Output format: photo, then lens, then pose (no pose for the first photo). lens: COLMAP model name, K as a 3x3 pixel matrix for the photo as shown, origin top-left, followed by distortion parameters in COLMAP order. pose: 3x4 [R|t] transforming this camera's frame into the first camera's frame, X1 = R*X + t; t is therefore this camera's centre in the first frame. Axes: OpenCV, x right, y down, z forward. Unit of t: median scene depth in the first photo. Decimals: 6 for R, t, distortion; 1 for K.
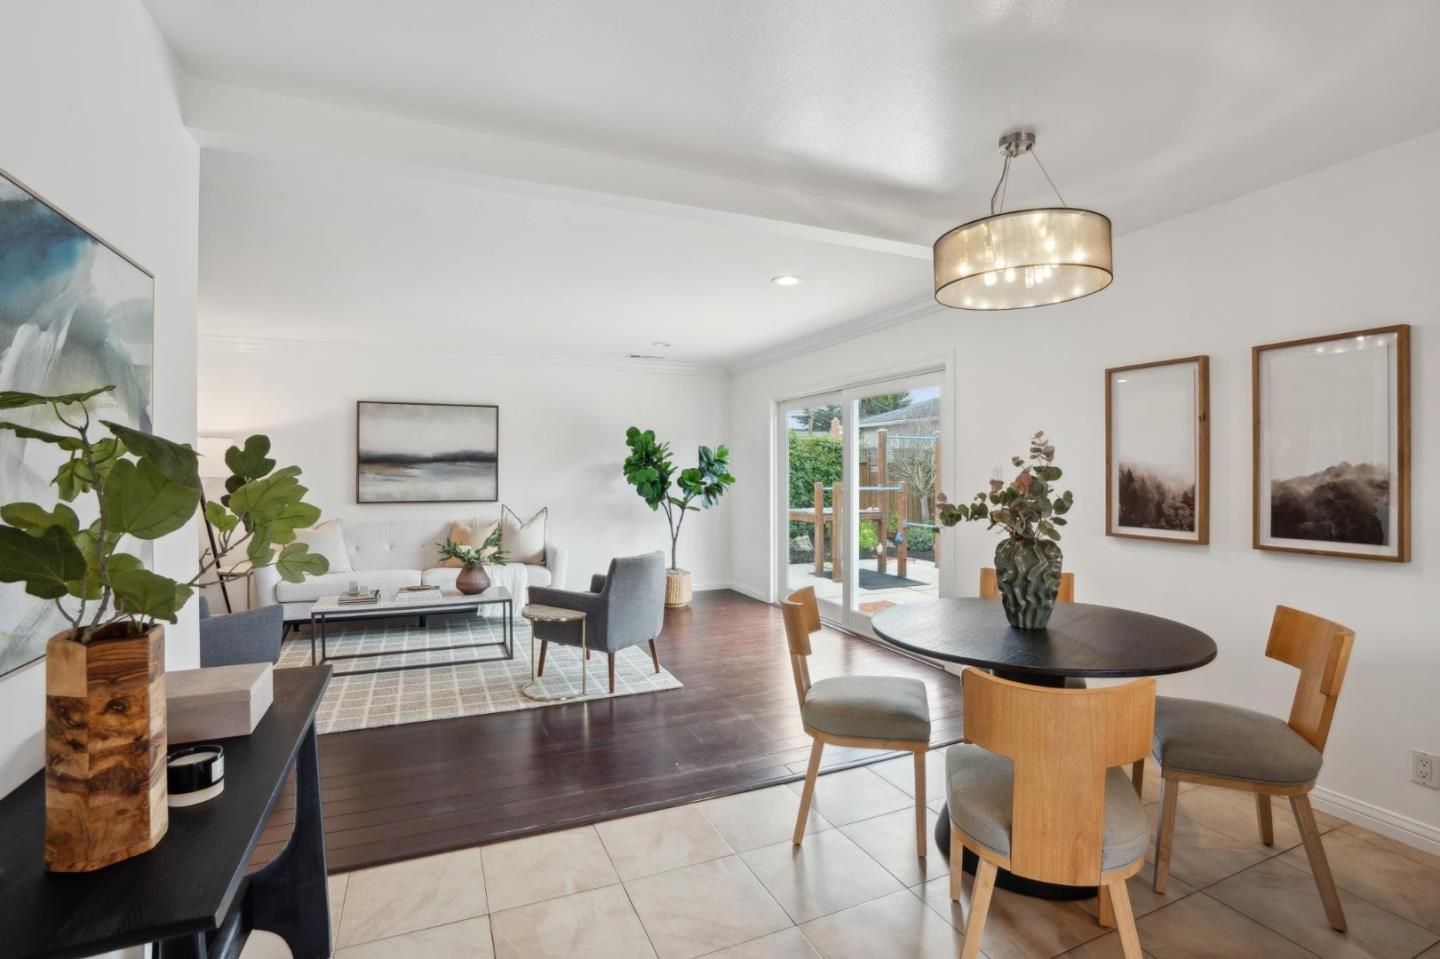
lens RADIAL K [[695.4, 0, 713.9], [0, 695.4, 465.8], [0, 0, 1]] dist [-0.000389, 0.000210]
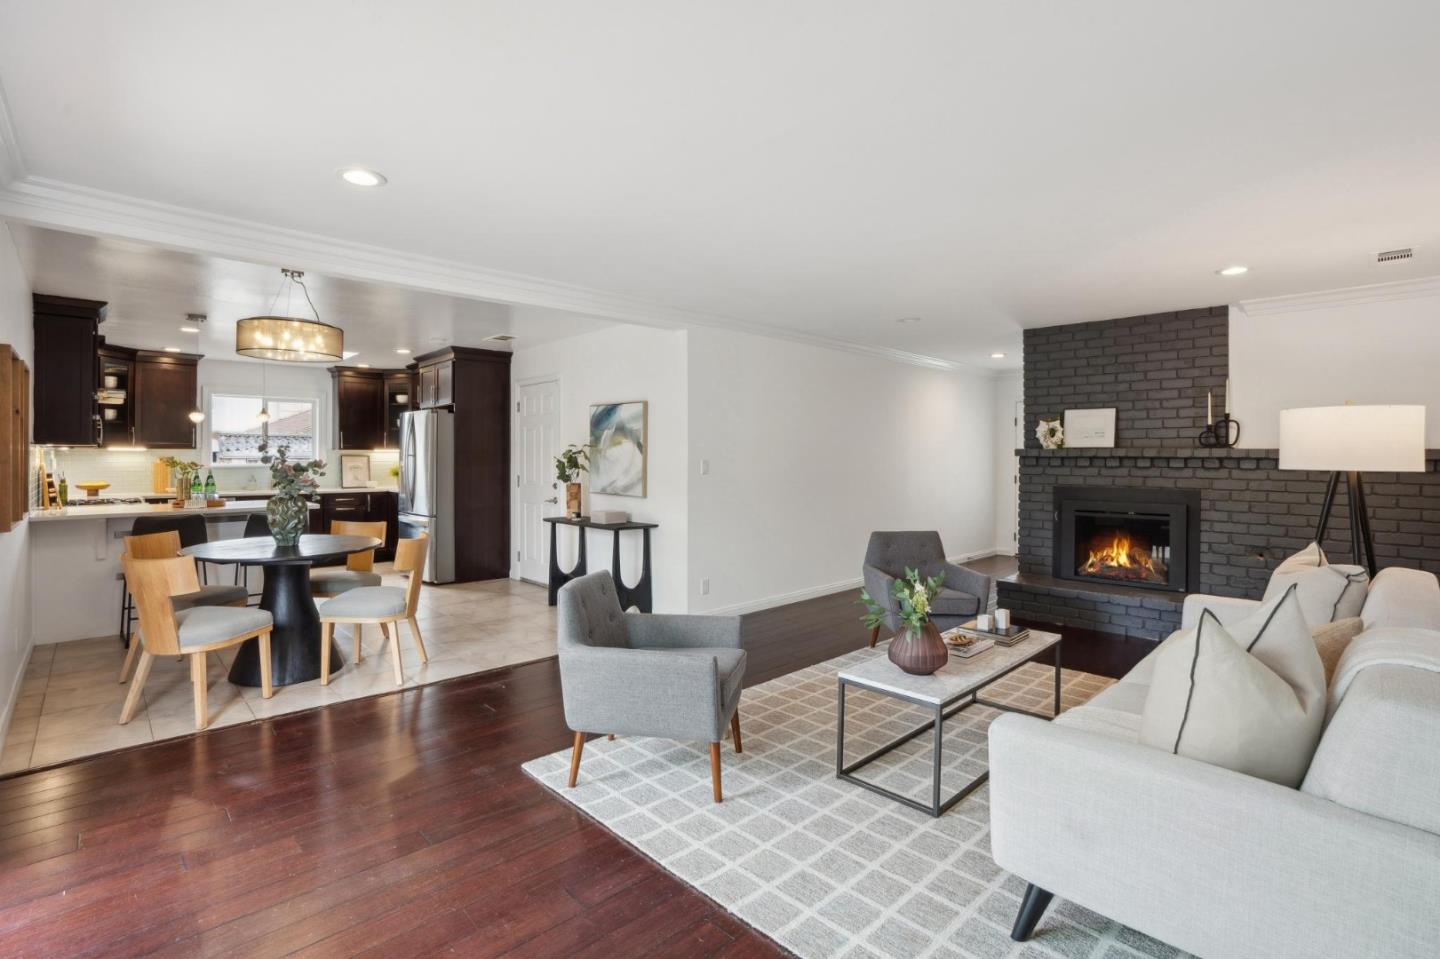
lens RADIAL K [[679.8, 0, 725.5], [0, 679.8, 462.7], [0, 0, 1]] dist [-0.027098, 0.000215]
pose [[-0.925404, 0.002043, -0.378978, 0.023713], [0.000647, 0.999993, 0.003811, 0.004526], [0.378982, 0.003281, -0.925398, 1.111864]]
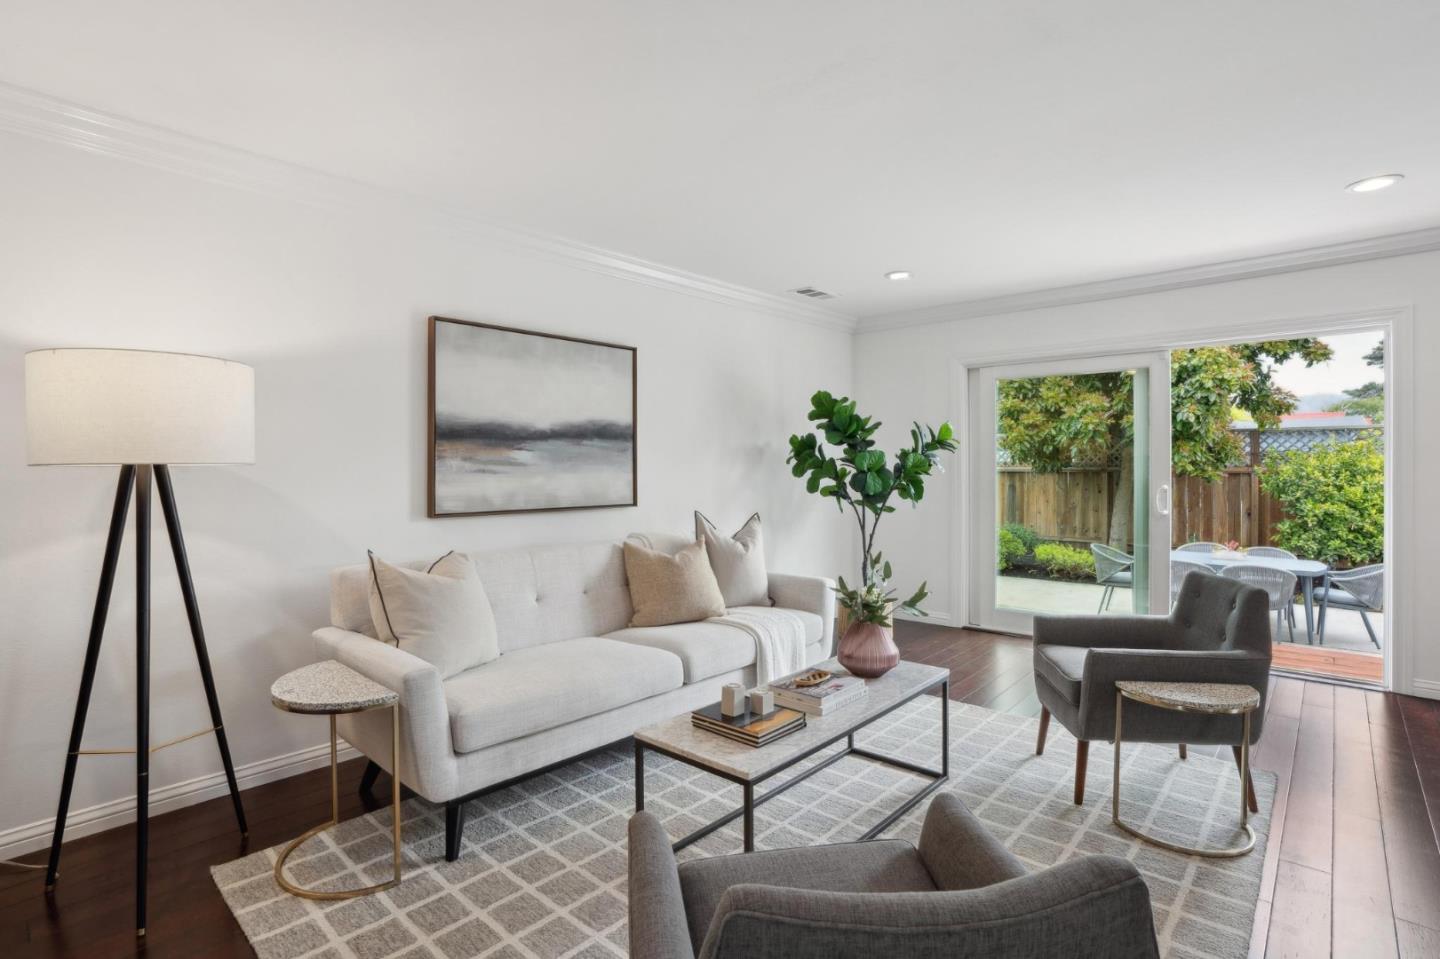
lens RADIAL K [[707.2, 0, 739.8], [0, 707.2, 468.1], [0, 0, 1]] dist [-0.068135, 0.041617]
pose [[0.890184, -0.007193, 0.455545, -0.525578], [0.004173, 0.999962, 0.007636, 0.014363], [-0.455583, -0.004896, 0.890180, 0.425416]]
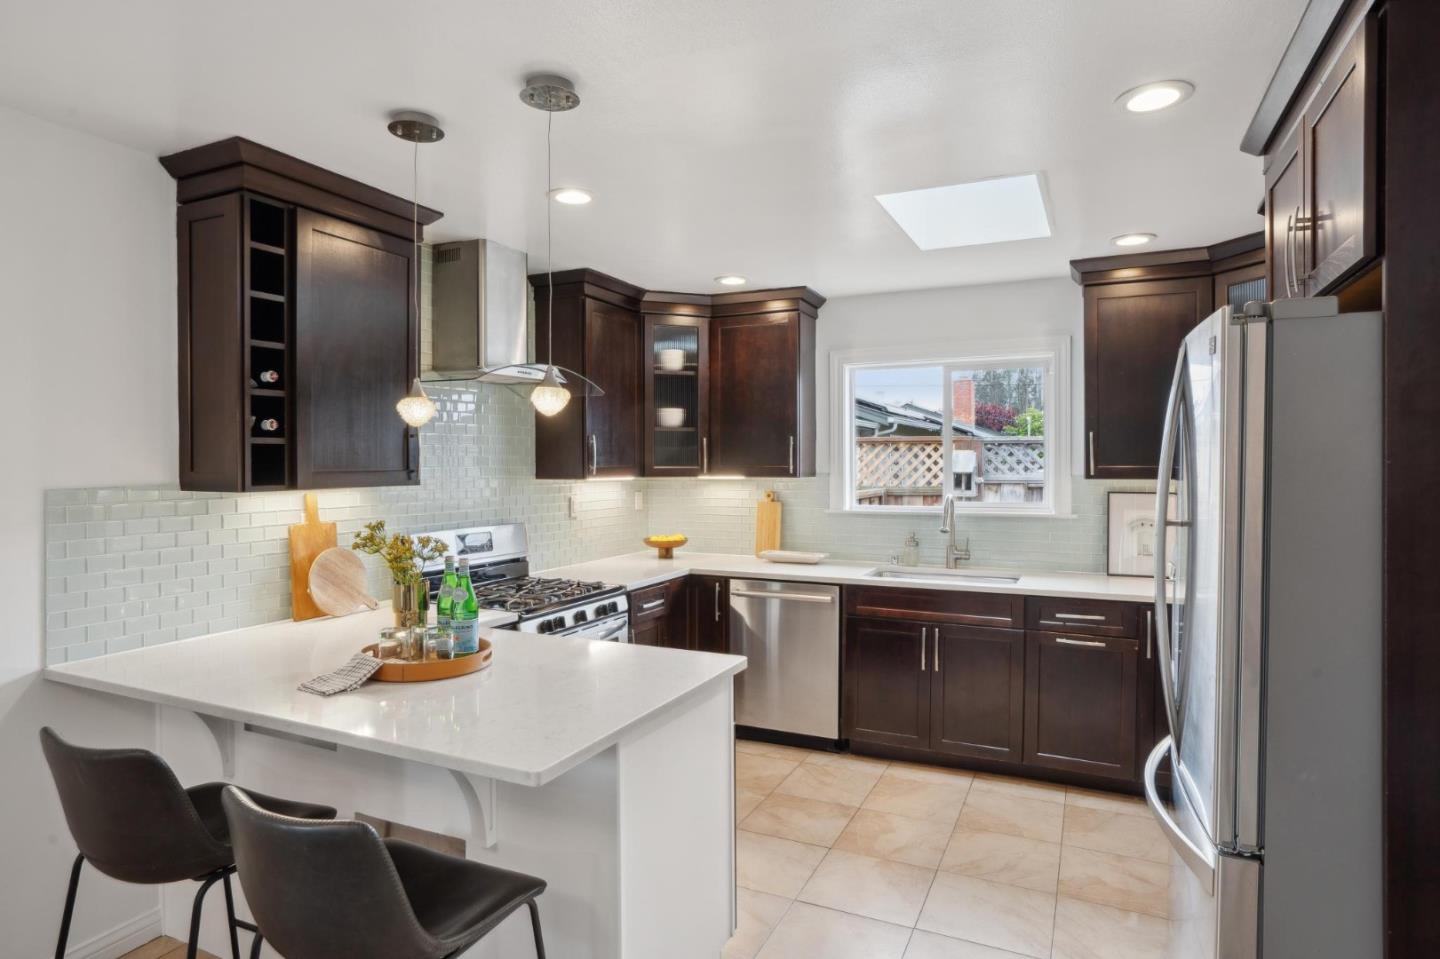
lens RADIAL K [[780.8, 0, 762.7], [0, 780.8, 464.5], [0, 0, 1]] dist [-0.003531, -0.000074]
pose [[-0.702343, -0.002696, 0.711834, -0.020421], [-0.002480, 0.999996, 0.001341, -0.026142], [-0.711835, -0.000823, -0.702347, 0.223768]]
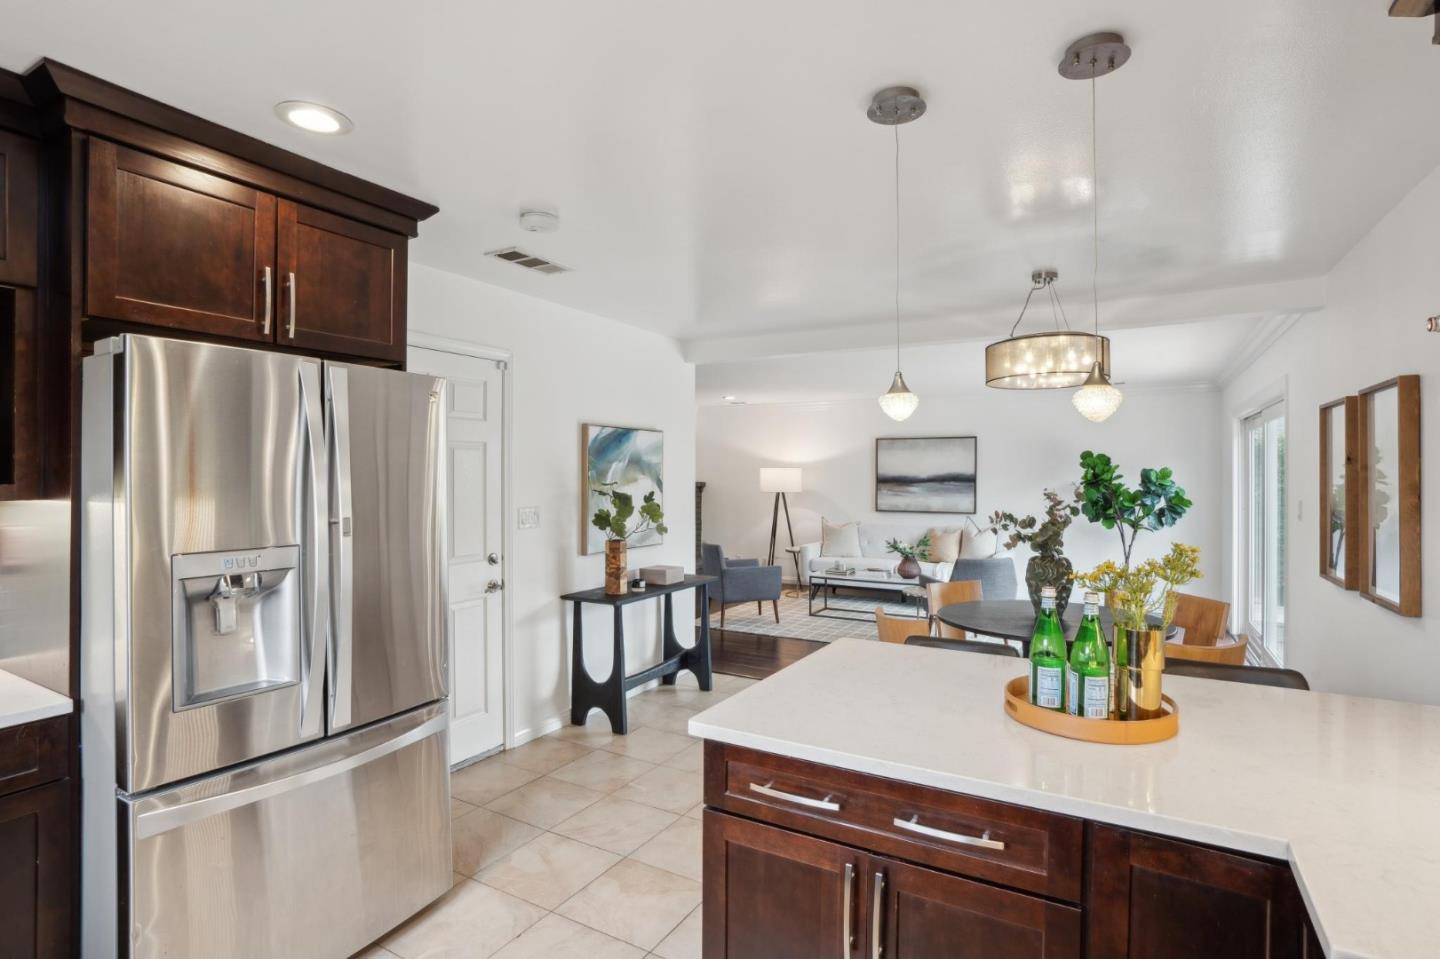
lens RADIAL K [[755.4, 0, 700.3], [0, 755.4, 477.2], [0, 0, 1]] dist [-0.002673, -0.000481]
pose [[0.607716, 0.001886, -0.794152, 0.469912], [0.005548, 0.999963, 0.006620, -0.026209], [0.794135, -0.008429, 0.607683, -0.208817]]
